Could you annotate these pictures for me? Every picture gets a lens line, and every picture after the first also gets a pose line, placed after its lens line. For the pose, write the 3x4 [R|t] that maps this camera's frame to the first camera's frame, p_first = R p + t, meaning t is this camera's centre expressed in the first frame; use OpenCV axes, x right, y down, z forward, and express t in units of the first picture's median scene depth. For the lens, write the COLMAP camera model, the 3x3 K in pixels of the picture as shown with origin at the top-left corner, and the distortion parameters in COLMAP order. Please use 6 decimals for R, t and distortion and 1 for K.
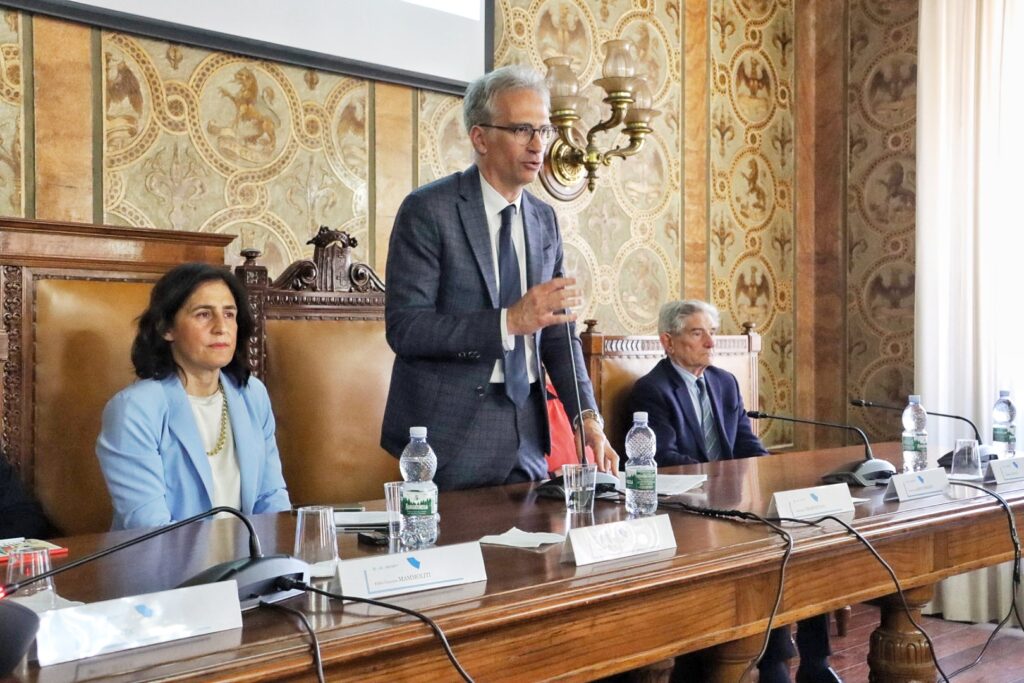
lens RADIAL K [[1196.5, 0, 512.0], [0, 1196.5, 341.5], [0, 0, 1]] dist [-0.012403, 0.320449]
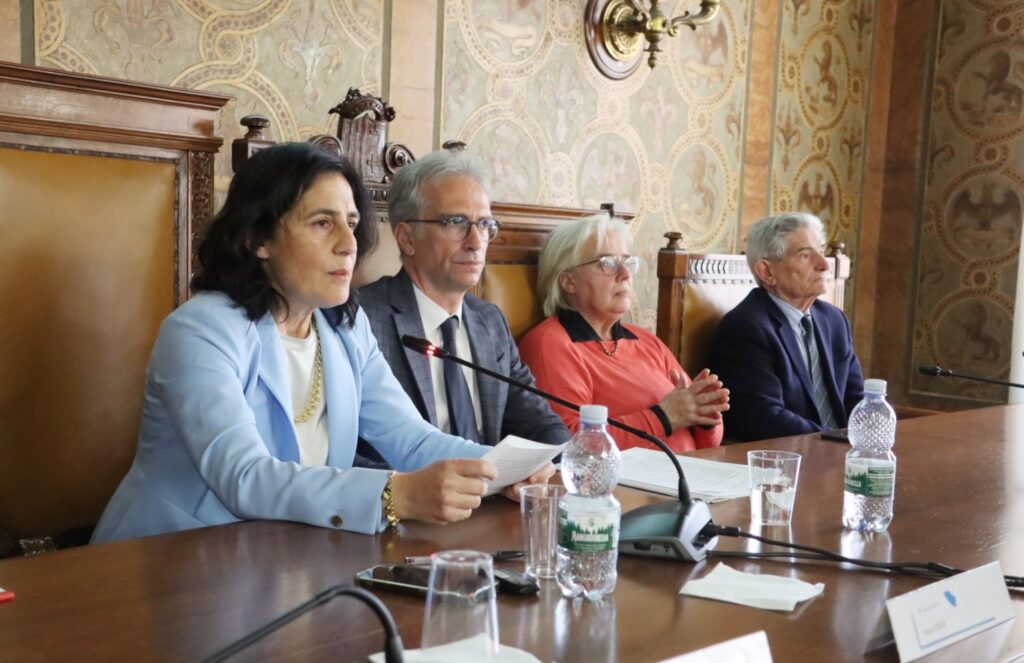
lens RADIAL K [[1263.8, 0, 493.6], [0, 1263.8, 363.5], [0, 0, 1]] dist [-0.036194, 0.368903]
pose [[0.998551, 0.033829, 0.041840, -0.072508], [-0.037497, 0.995215, 0.090230, -0.002911], [-0.038588, -0.091668, 0.995042, 0.167971]]
